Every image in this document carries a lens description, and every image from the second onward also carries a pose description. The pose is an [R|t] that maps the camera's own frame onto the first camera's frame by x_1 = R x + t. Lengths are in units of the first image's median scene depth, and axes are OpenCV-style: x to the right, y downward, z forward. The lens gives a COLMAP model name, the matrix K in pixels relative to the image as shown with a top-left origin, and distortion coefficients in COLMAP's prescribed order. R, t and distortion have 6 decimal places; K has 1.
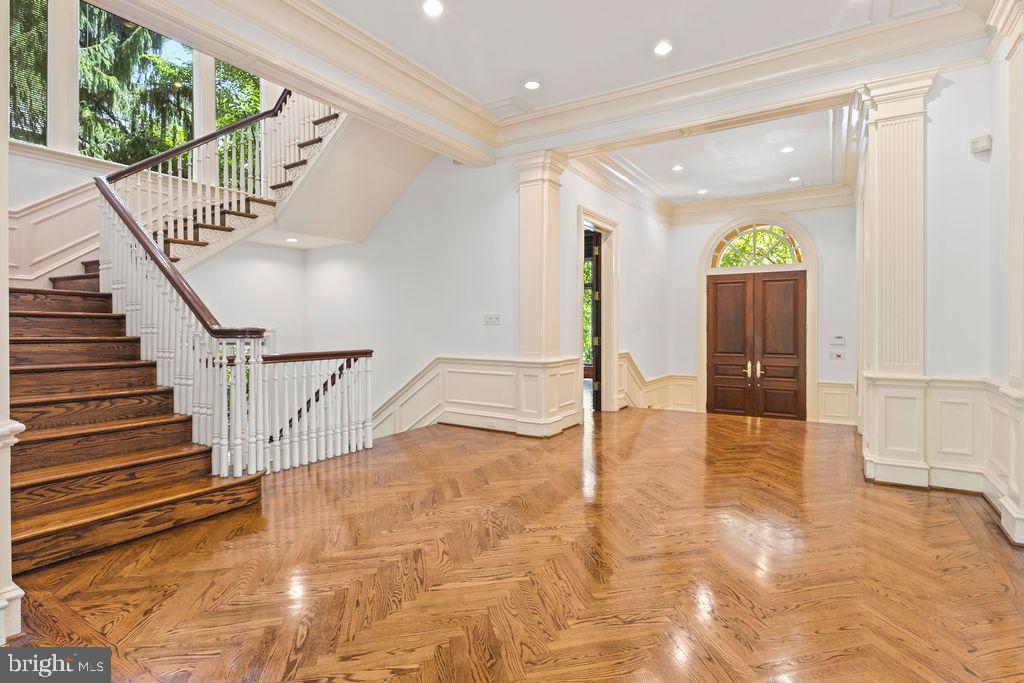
lens RADIAL K [[523.9, 0, 508.2], [0, 523.9, 329.6], [0, 0, 1]] dist [-0.011027, -0.001287]
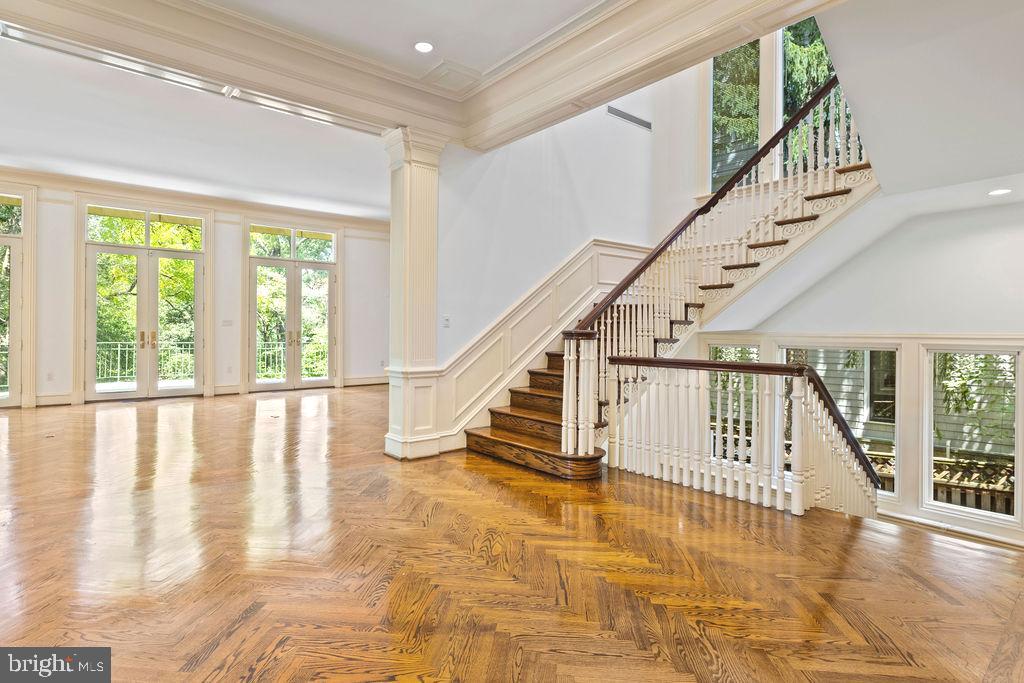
lens RADIAL K [[521.8, 0, 507.4], [0, 521.8, 327.3], [0, 0, 1]] dist [-0.010019, 0.000222]
pose [[-0.301517, -0.005914, -0.953442, 0.455029], [-0.011920, 0.999926, -0.002433, -0.004815], [0.953386, 0.010631, -0.301565, 0.811411]]
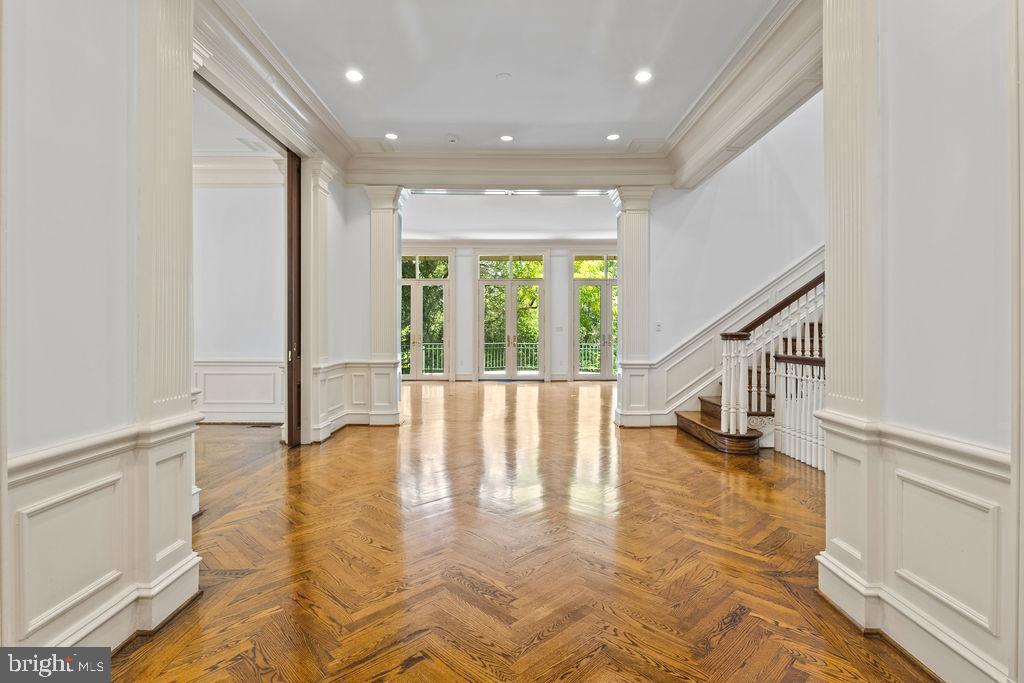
lens RADIAL K [[495.9, 0, 509.0], [0, 495.9, 332.8], [0, 0, 1]] dist [-0.001291, -0.000296]
pose [[-0.840455, 0.003181, -0.541872, 0.522600], [0.000030, 0.999983, 0.005824, -0.009227], [0.541881, 0.004879, -0.840441, 1.231102]]
